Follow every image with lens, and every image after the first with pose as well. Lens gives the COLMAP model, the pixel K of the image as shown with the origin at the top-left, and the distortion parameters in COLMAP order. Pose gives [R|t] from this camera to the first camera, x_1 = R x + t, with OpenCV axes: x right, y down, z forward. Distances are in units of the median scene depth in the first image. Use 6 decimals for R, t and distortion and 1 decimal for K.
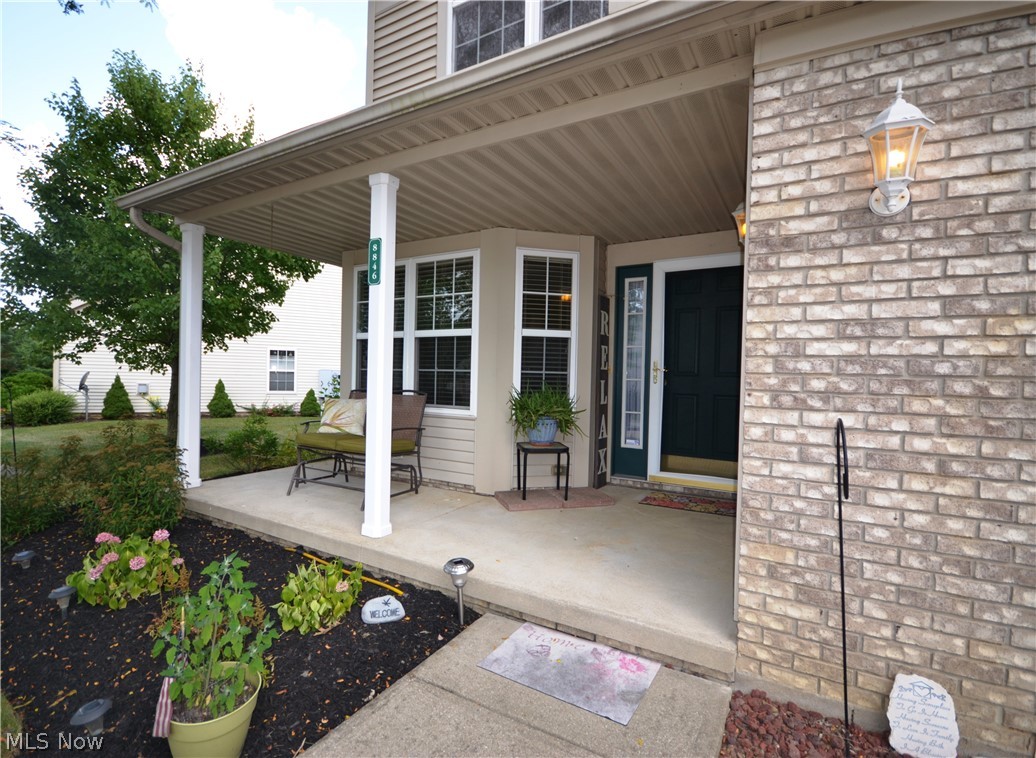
lens RADIAL K [[486.8, 0, 518.0], [0, 486.8, 379.0], [0, 0, 1]] dist [0.000049, -0.000054]
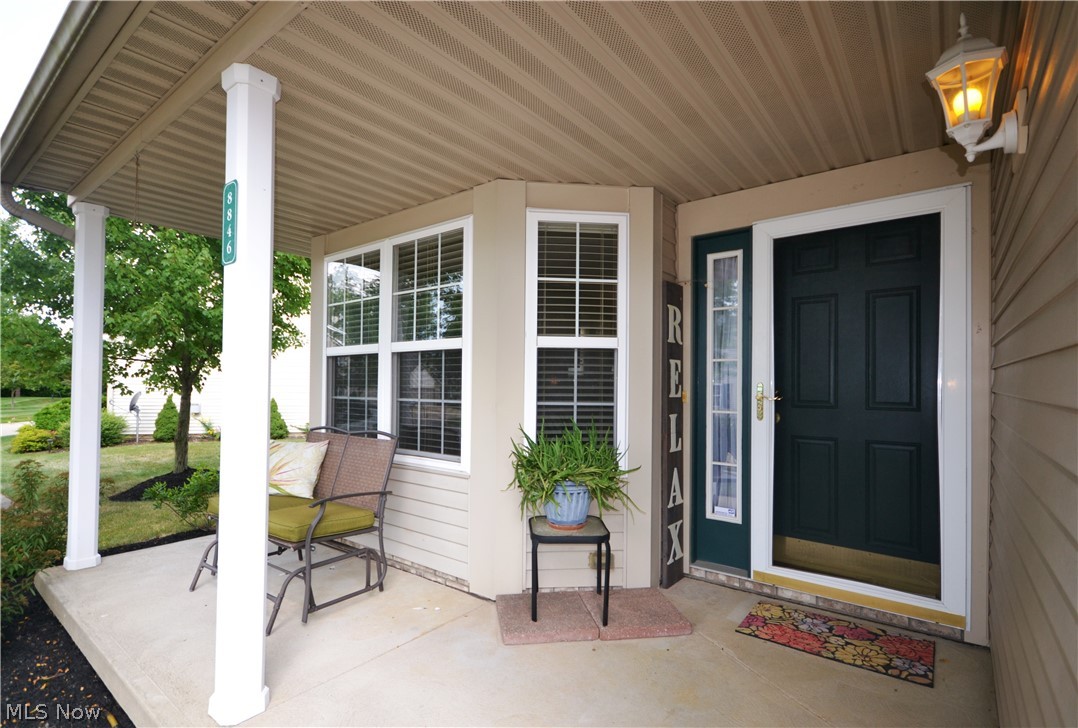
lens RADIAL K [[511.6, 0, 536.3], [0, 511.6, 373.0], [0, 0, 1]] dist [0.012110, 0.000170]
pose [[0.990031, -0.013828, -0.140168, 0.096046], [0.009149, 0.999381, -0.033971, -0.031219], [0.140551, 0.032350, 0.989545, 0.326728]]
